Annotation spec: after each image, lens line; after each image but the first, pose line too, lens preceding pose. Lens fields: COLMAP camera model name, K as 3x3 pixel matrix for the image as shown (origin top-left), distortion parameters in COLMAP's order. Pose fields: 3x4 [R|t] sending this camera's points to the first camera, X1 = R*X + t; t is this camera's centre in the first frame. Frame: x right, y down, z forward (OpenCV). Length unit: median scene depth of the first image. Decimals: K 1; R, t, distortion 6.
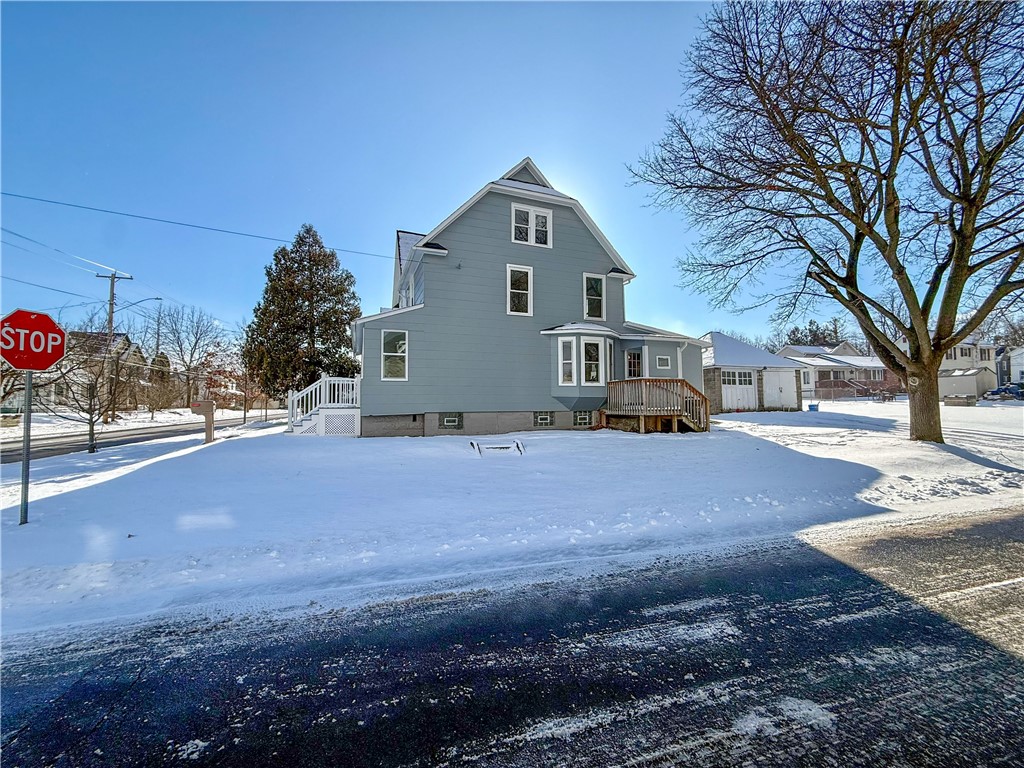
lens RADIAL K [[418.1, 0, 509.7], [0, 418.1, 384.6], [0, 0, 1]] dist [-0.001677, -0.000171]
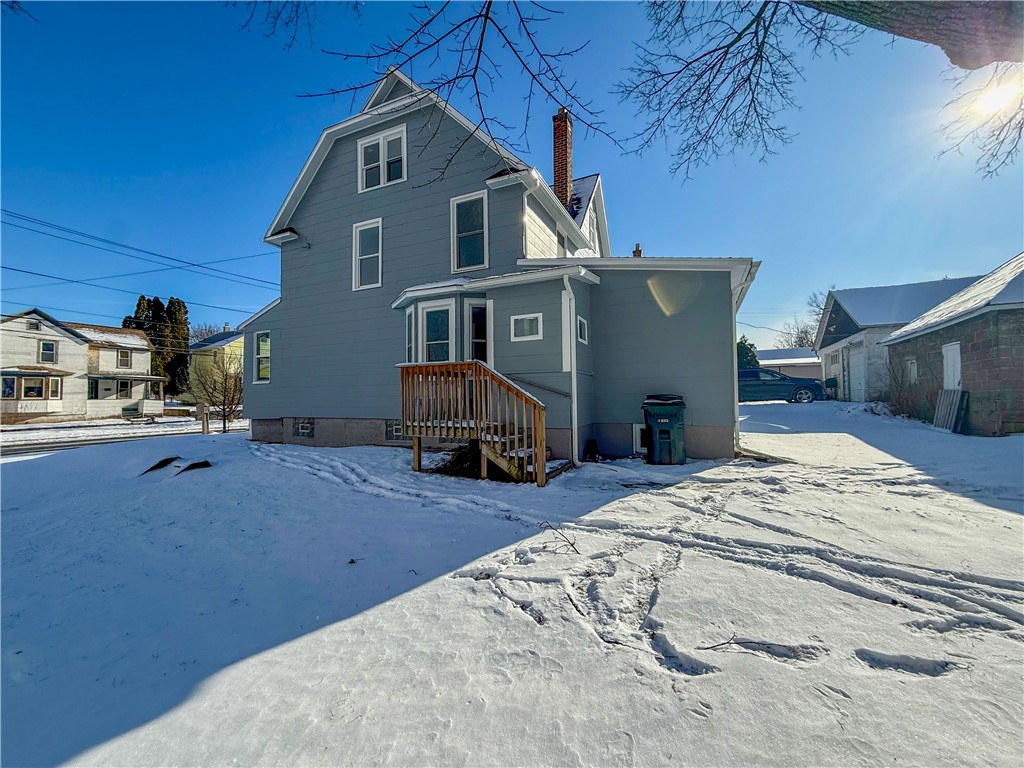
lens RADIAL K [[418.1, 0, 509.7], [0, 418.1, 384.6], [0, 0, 1]] dist [-0.001677, -0.000171]
pose [[0.692421, -0.025206, -0.721054, 0.710119], [0.042469, 0.999081, 0.005858, 0.010013], [0.720243, -0.034679, 0.692854, 0.647185]]
